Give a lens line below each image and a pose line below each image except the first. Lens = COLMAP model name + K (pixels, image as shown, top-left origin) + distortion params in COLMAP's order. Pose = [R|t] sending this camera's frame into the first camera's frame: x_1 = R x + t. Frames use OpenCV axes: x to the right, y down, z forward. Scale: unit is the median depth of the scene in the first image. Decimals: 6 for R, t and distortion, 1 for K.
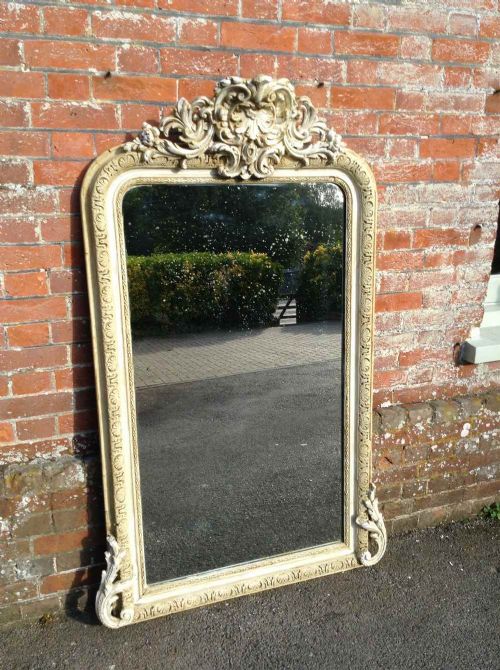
lens RADIAL K [[572.9, 0, 245.9], [0, 572.9, 313.6], [0, 0, 1]] dist [0.029683, -0.064621]
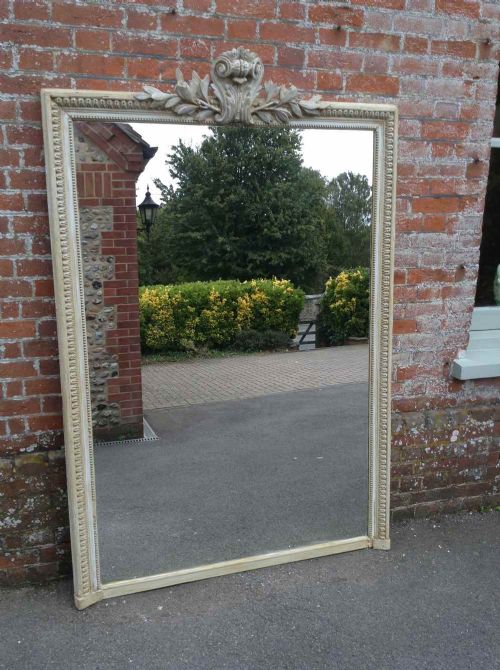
lens RADIAL K [[615.9, 0, 248.8], [0, 615.9, 316.9], [0, 0, 1]] dist [0.037530, -0.087098]
pose [[0.998219, 0.021685, -0.055570, 0.022462], [-0.024071, 0.998801, -0.042620, 0.021468], [0.054579, 0.043882, 0.997545, -0.329211]]
